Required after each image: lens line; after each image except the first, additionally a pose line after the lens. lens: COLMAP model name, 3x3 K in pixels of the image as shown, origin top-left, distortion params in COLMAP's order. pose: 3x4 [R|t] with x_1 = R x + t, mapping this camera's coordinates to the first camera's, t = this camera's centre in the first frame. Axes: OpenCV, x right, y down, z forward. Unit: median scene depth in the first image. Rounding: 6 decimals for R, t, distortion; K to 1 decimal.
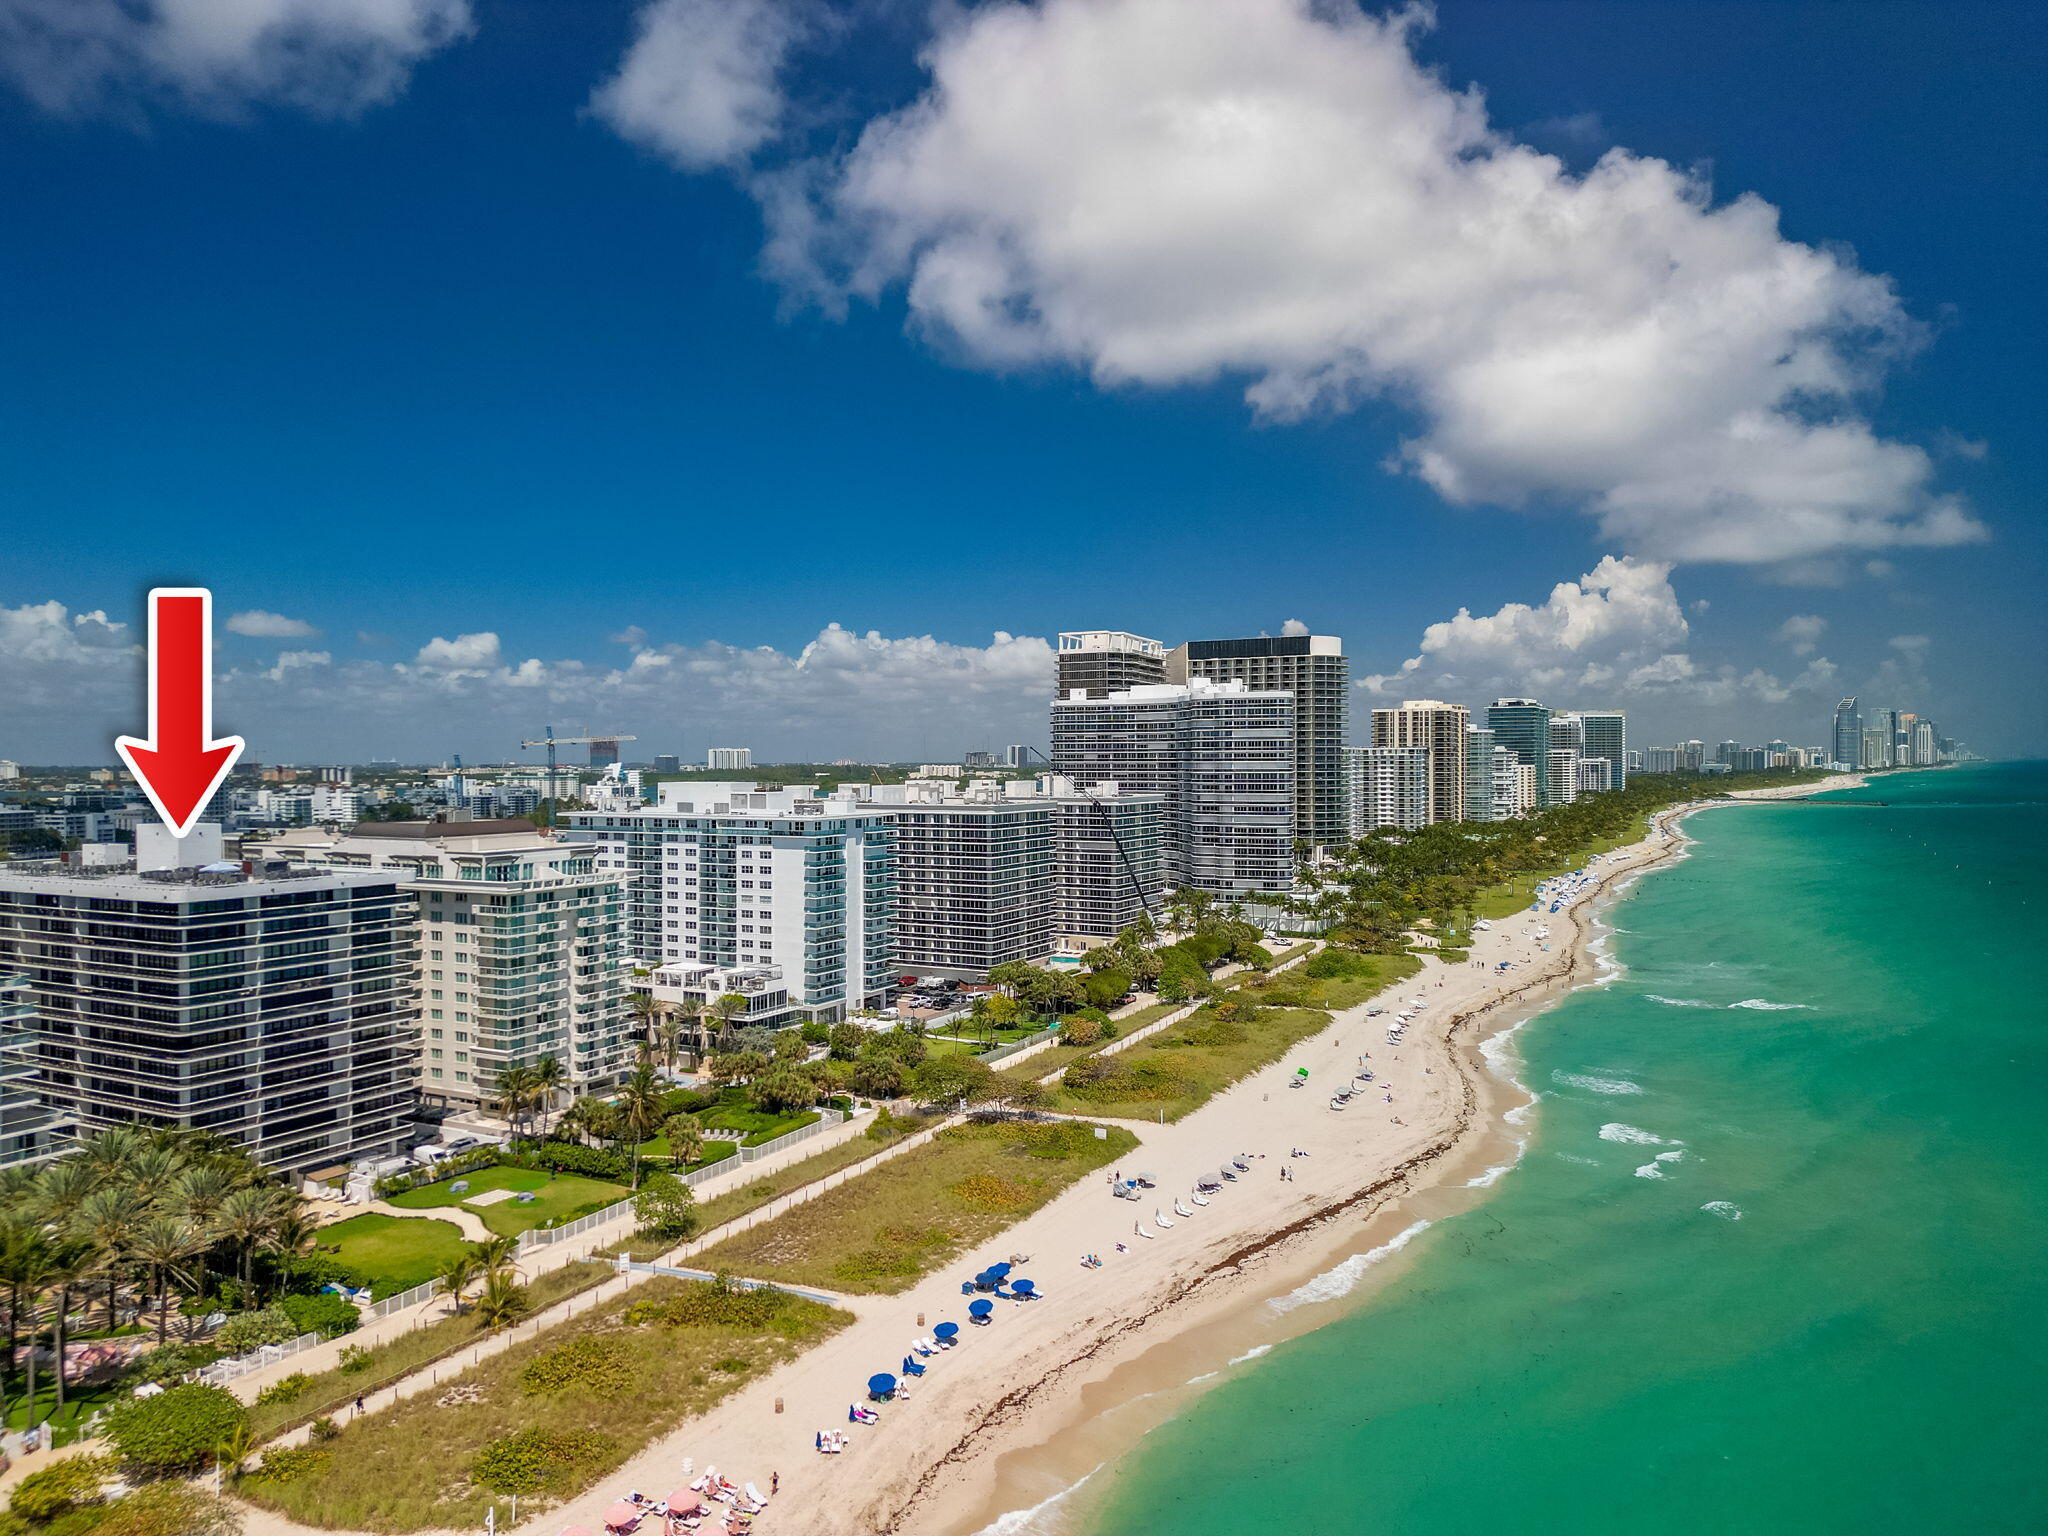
lens RADIAL K [[1394.7, 0, 1033.2], [0, 1394.7, 764.9], [0, 0, 1]] dist [0.042258, -0.003913]
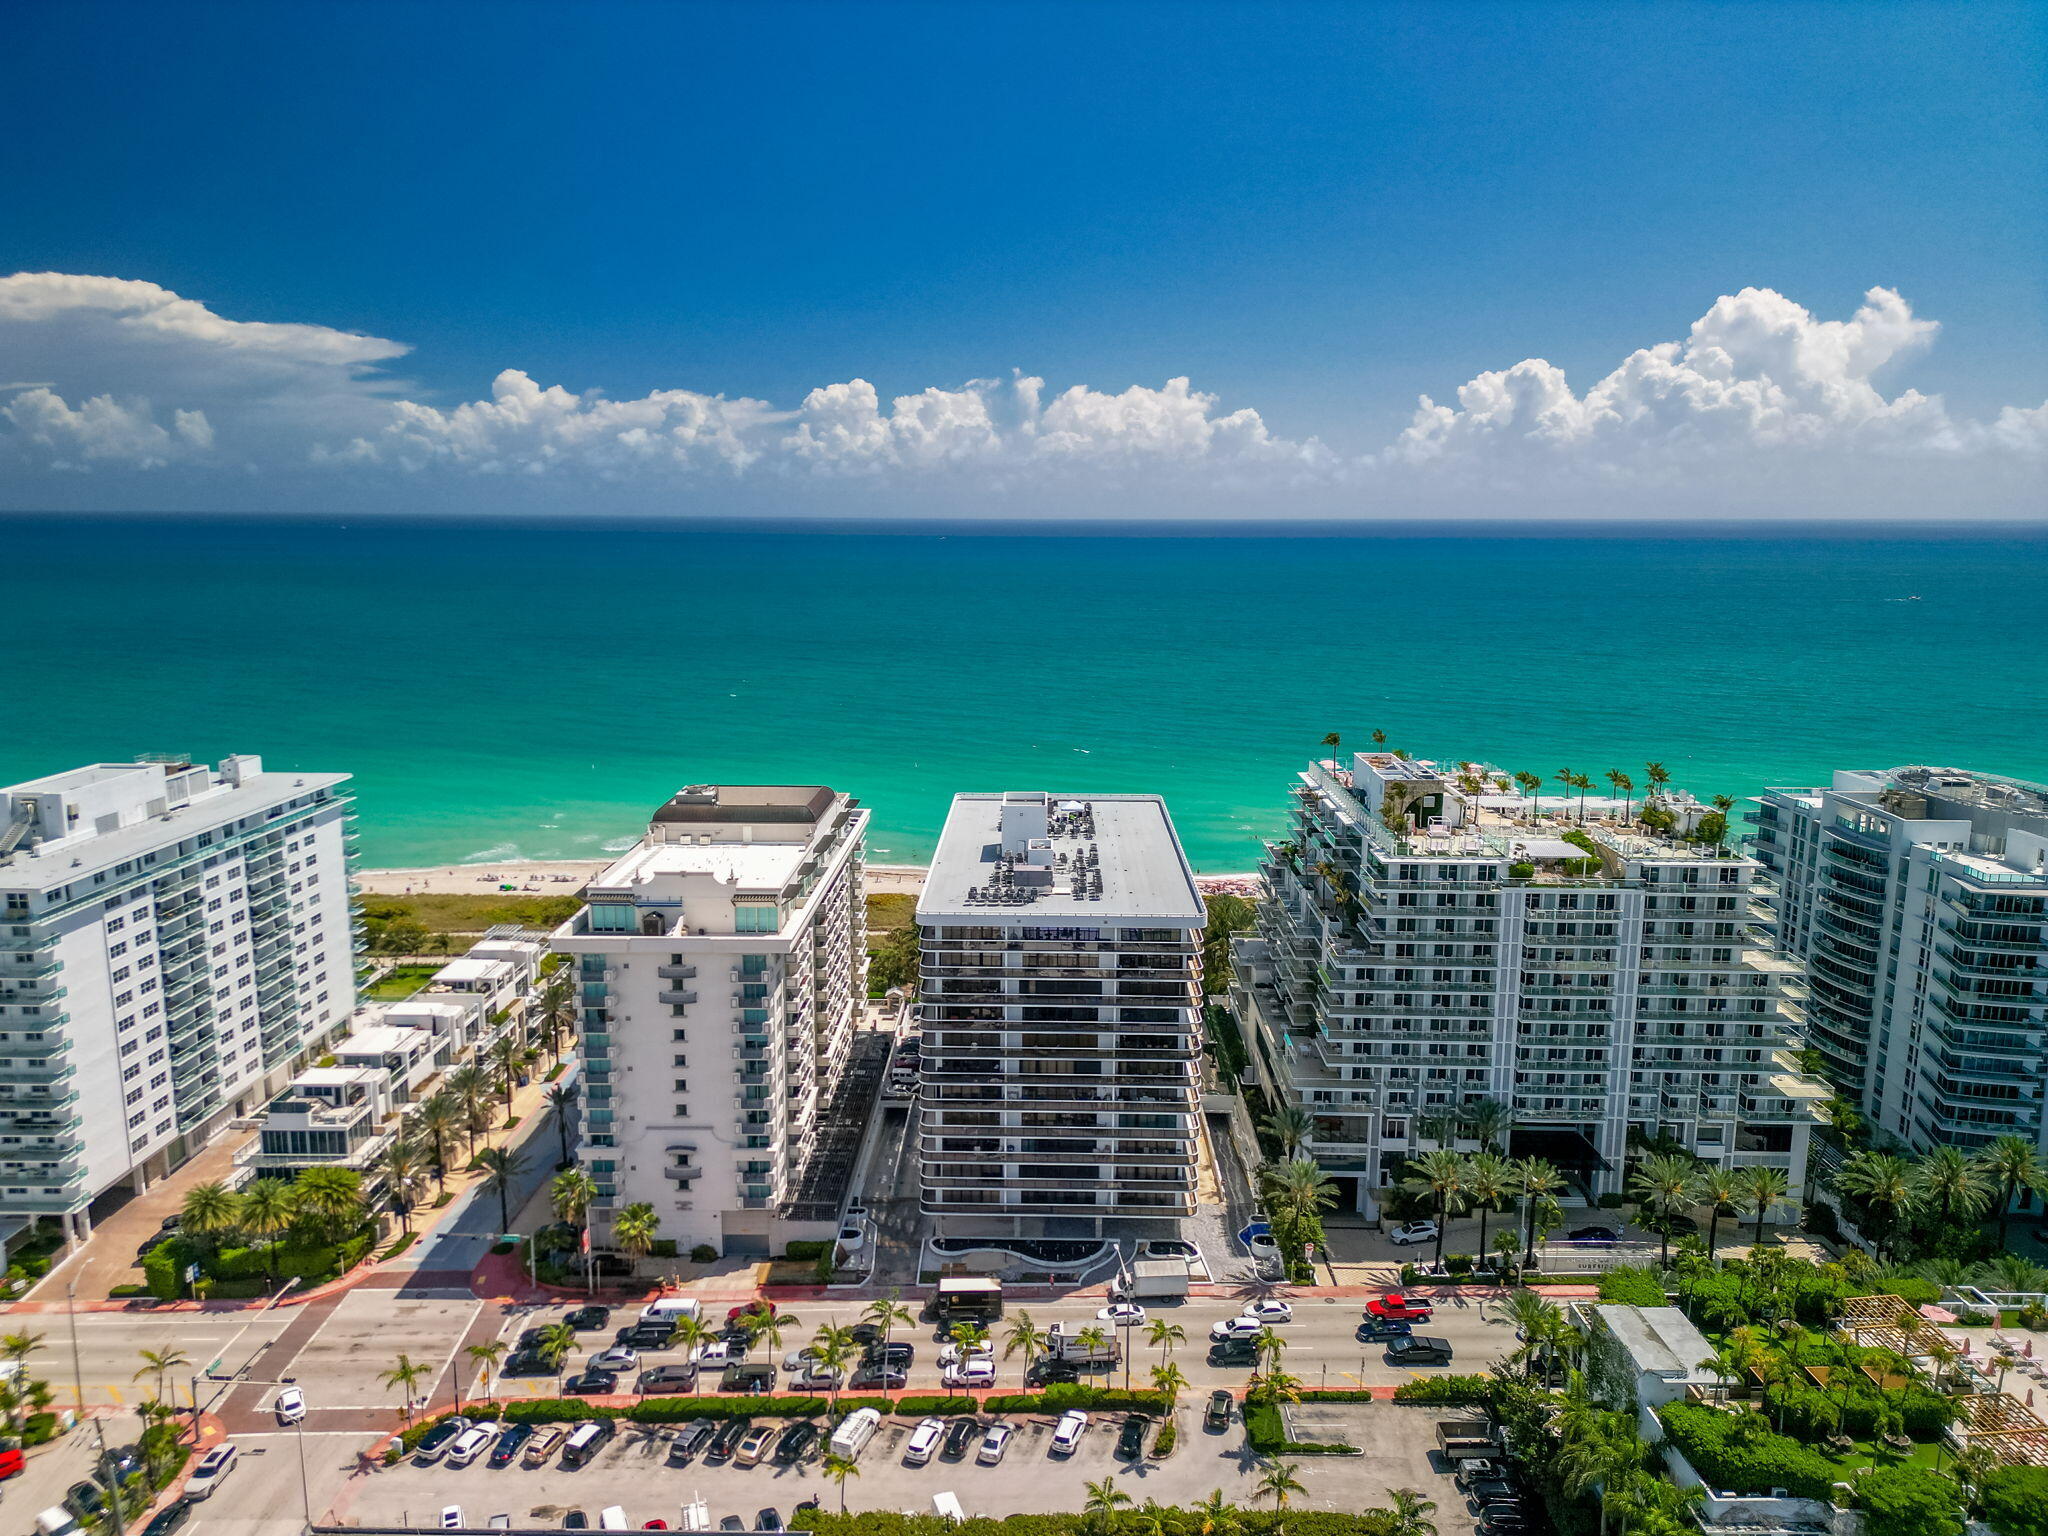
lens RADIAL K [[1437.0, 0, 1018.3], [0, 1437.0, 779.4], [0, 0, 1]] dist [0.077208, -0.066904]
pose [[-0.444429, -0.163724, 0.880726, -1.589119], [0.002348, 0.982940, 0.183910, -0.165759], [-0.895811, 0.083803, -0.436462, 1.544903]]
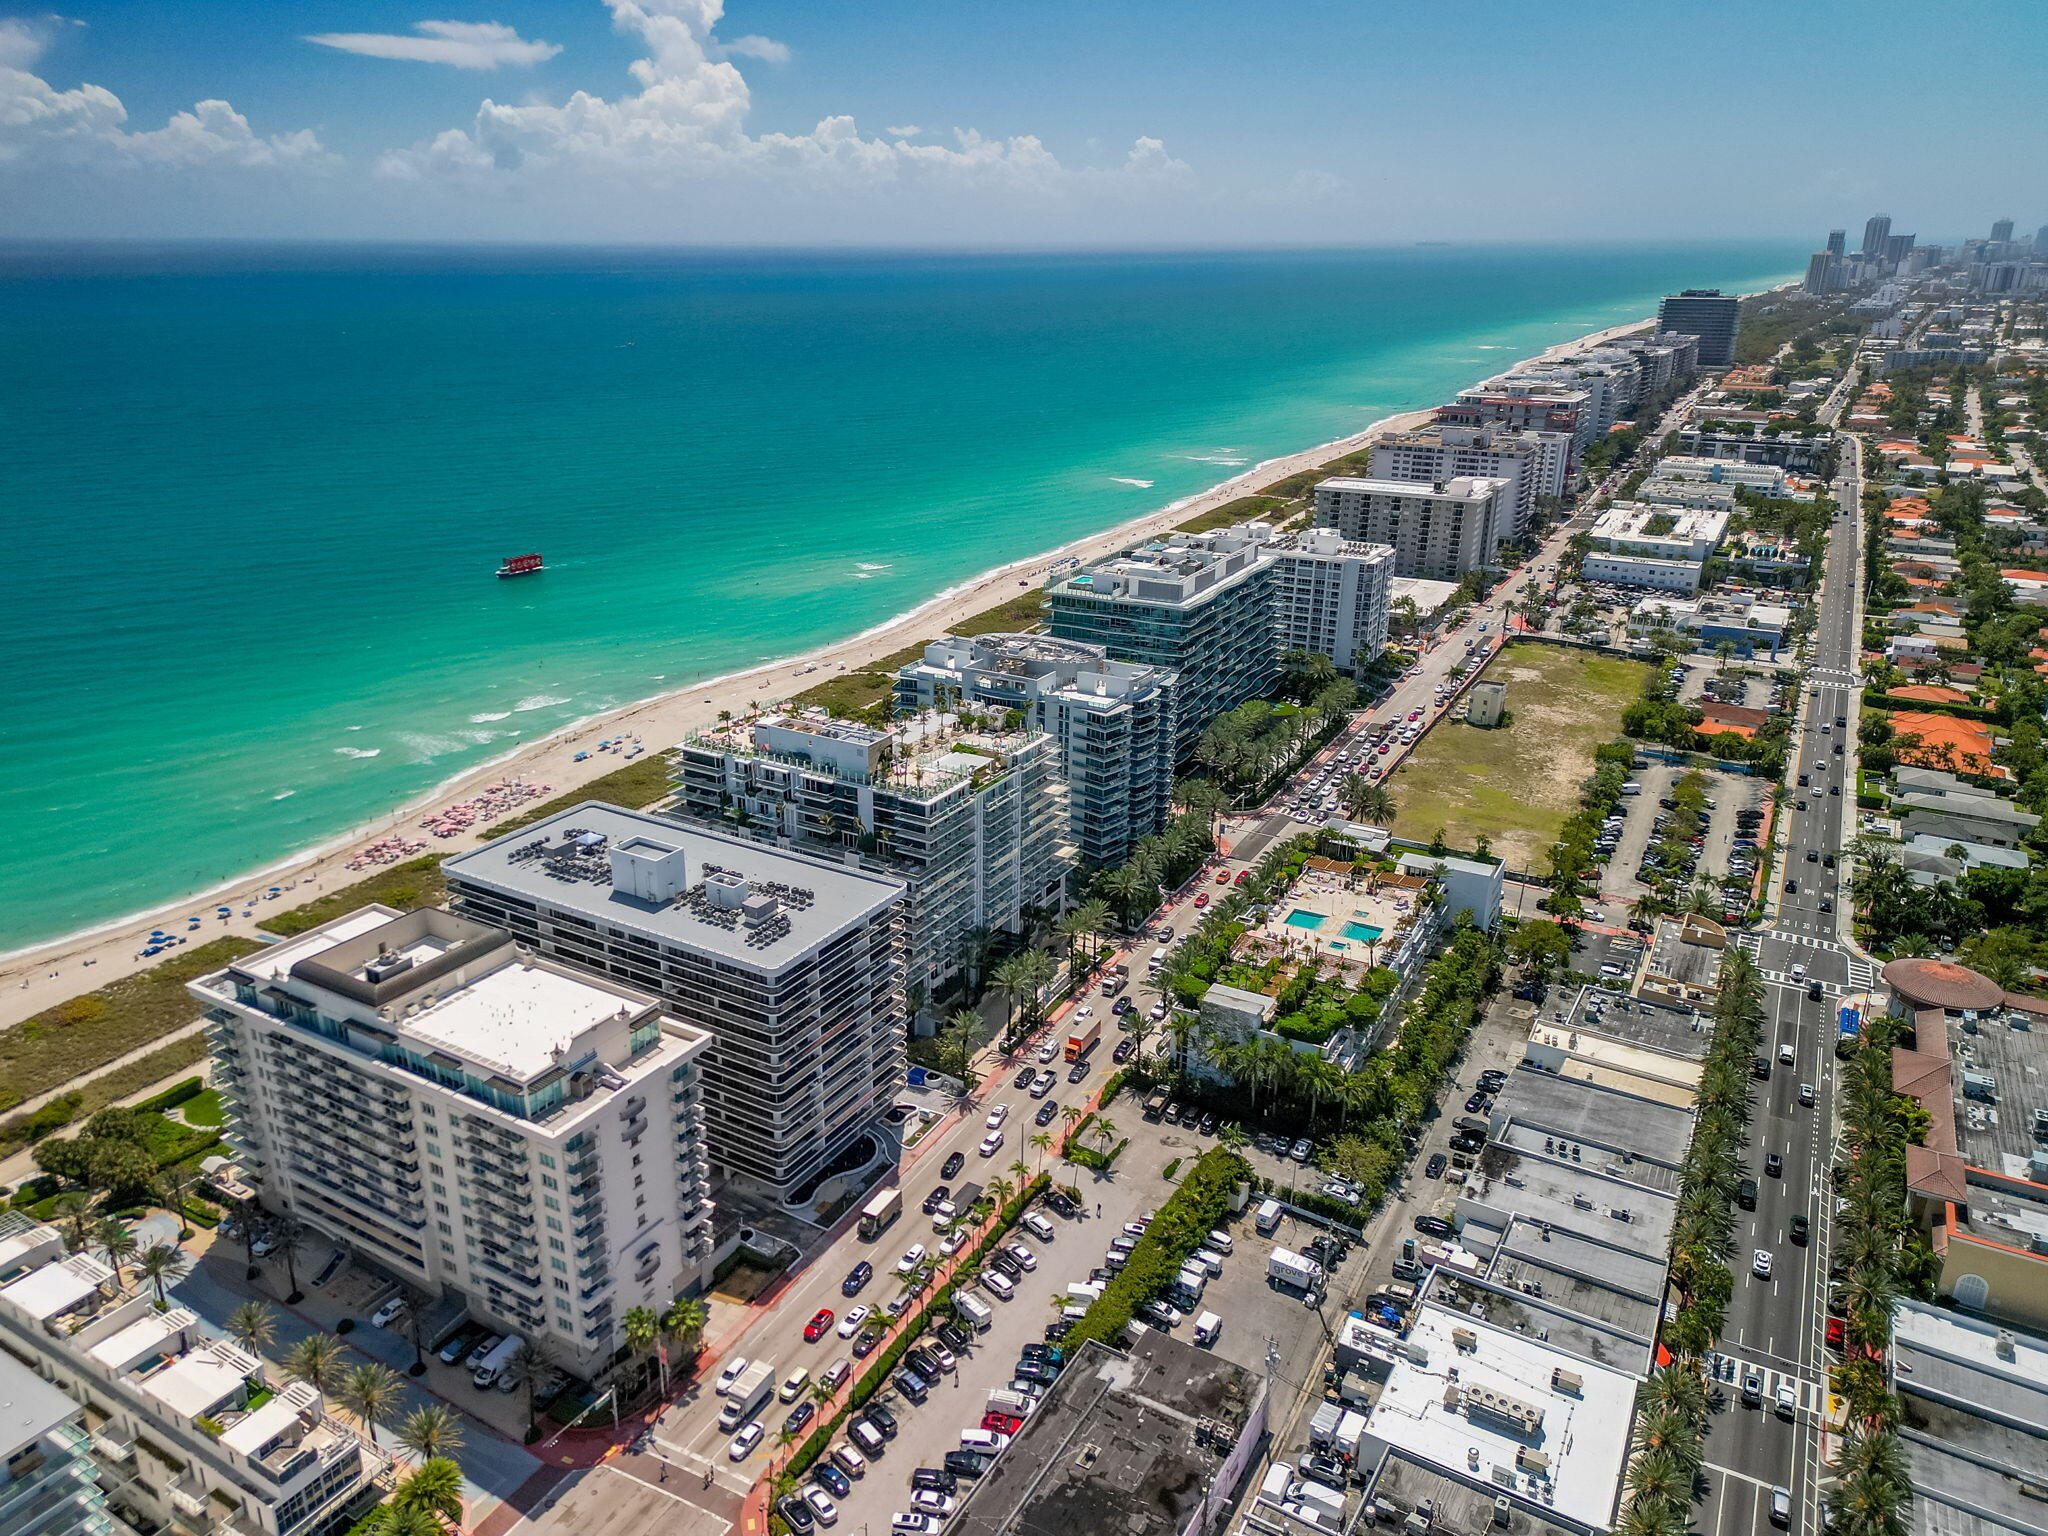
lens RADIAL K [[1427.5, 0, 1011.9], [0, 1427.5, 733.4], [0, 0, 1]] dist [0.063480, -0.060896]
pose [[-0.998526, -0.017588, 0.051355, -1.030304], [-0.000395, 0.948381, 0.317133, -0.440599], [-0.054282, 0.316645, -0.946990, 2.191725]]
